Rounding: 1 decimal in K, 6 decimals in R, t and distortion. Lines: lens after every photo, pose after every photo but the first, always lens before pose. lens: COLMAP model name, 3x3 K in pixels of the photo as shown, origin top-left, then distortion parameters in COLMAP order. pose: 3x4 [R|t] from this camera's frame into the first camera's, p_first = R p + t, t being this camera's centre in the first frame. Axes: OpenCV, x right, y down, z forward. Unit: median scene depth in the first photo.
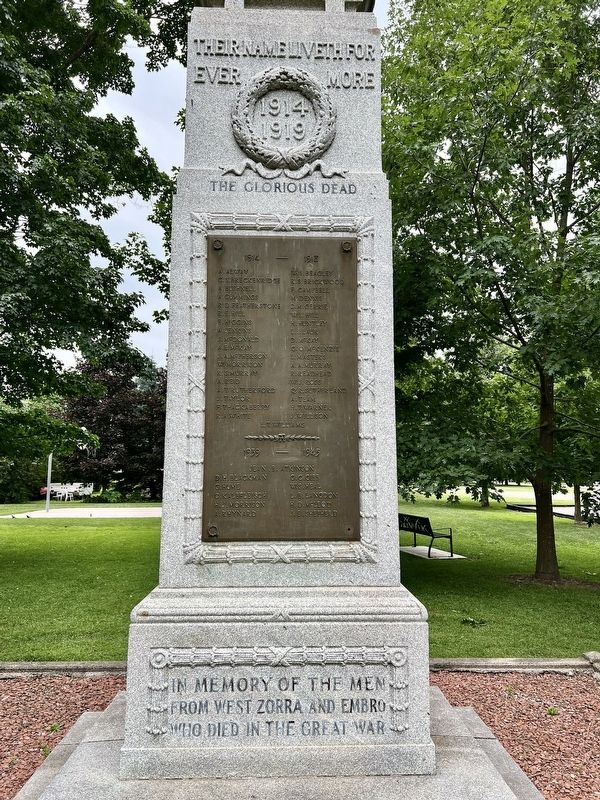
lens RADIAL K [[610.2, 0, 299.7], [0, 610.2, 400.6], [0, 0, 1]] dist [-0.001316, -0.000414]
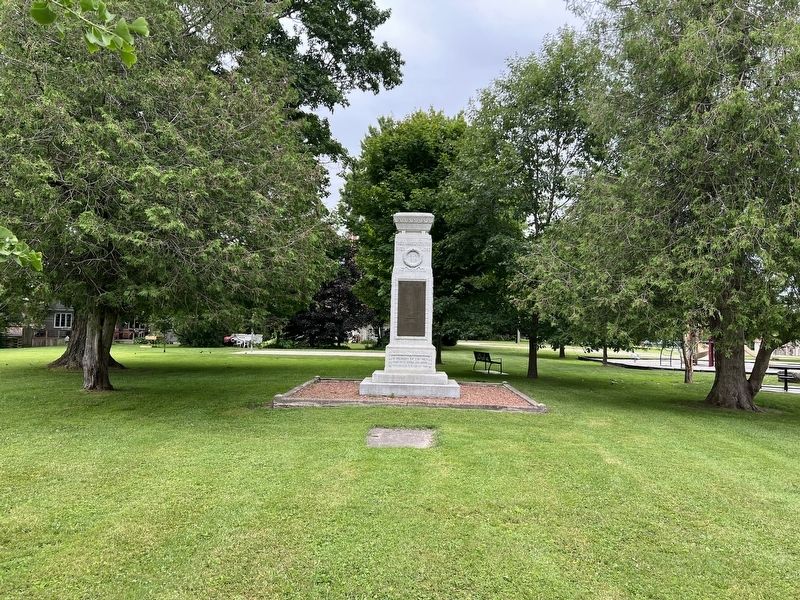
lens RADIAL K [[610.2, 0, 400.0], [0, 610.2, 300.0], [0, 0, 1]] dist [-0.001316, -0.000414]
pose [[0.998540, 0.017688, -0.051040, 0.142906], [-0.014177, 0.997561, 0.068352, -0.463124], [0.052124, -0.067529, 0.996355, -4.381048]]
